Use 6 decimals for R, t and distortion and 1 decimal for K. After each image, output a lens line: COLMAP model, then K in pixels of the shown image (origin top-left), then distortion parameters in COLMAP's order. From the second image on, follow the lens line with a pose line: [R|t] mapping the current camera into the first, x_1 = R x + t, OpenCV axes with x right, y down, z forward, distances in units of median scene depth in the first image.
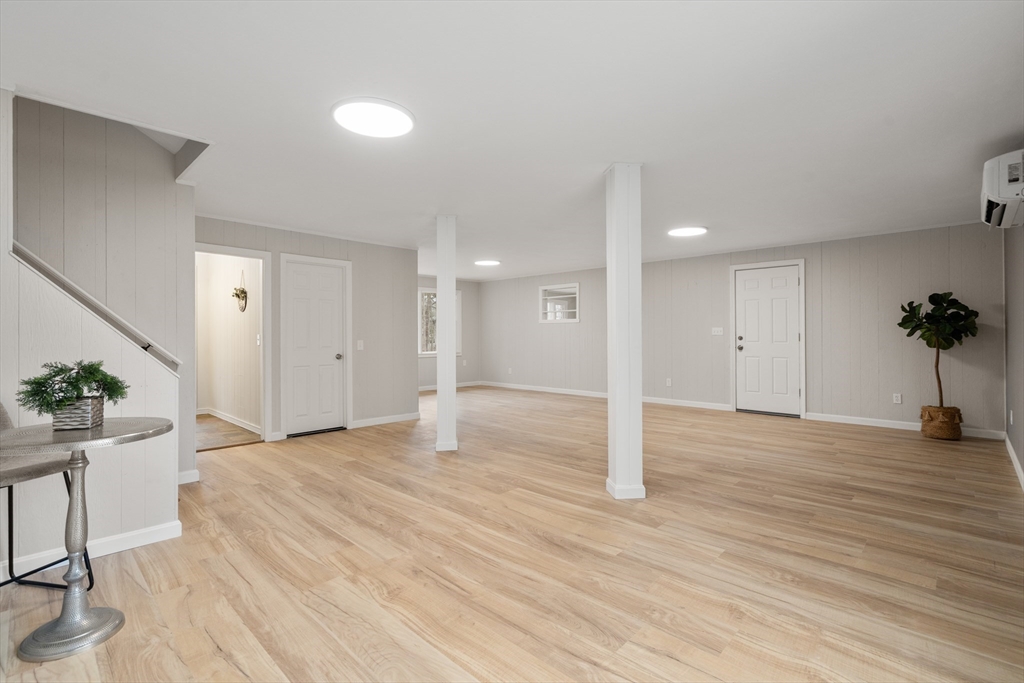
lens RADIAL K [[468.3, 0, 511.2], [0, 468.3, 334.9], [0, 0, 1]] dist [-0.003146, 0.002236]
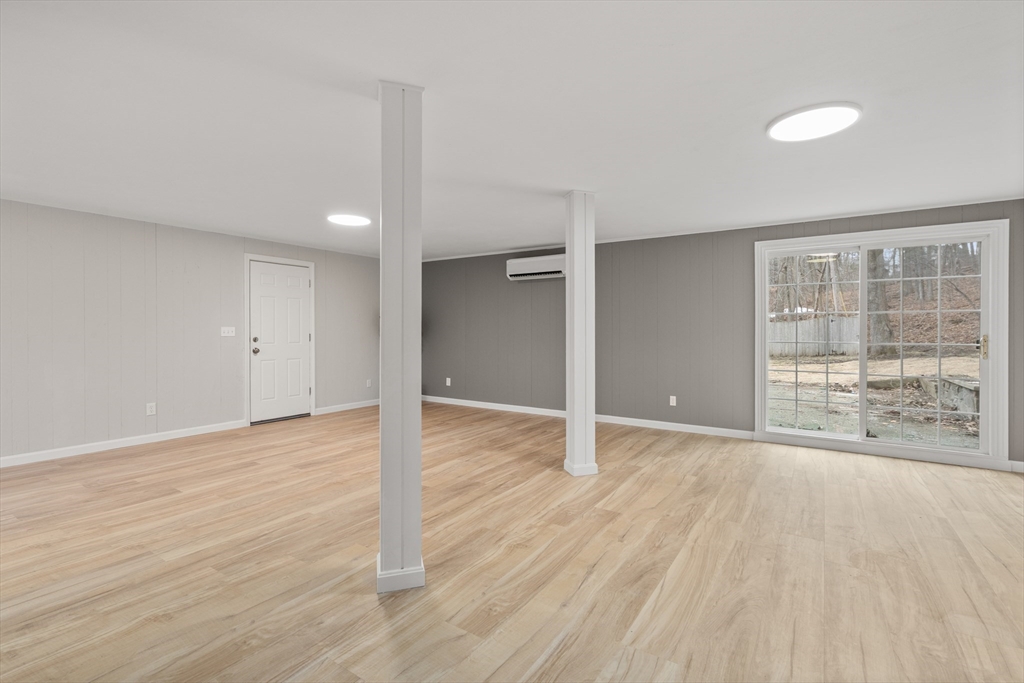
lens RADIAL K [[468.3, 0, 511.2], [0, 468.3, 331.7], [0, 0, 1]] dist [-0.003146, 0.002236]
pose [[-0.173561, -0.000025, 0.984823, -0.903393], [0.001394, 0.999999, 0.000271, -0.014794], [-0.984822, 0.001420, -0.173561, 1.394500]]
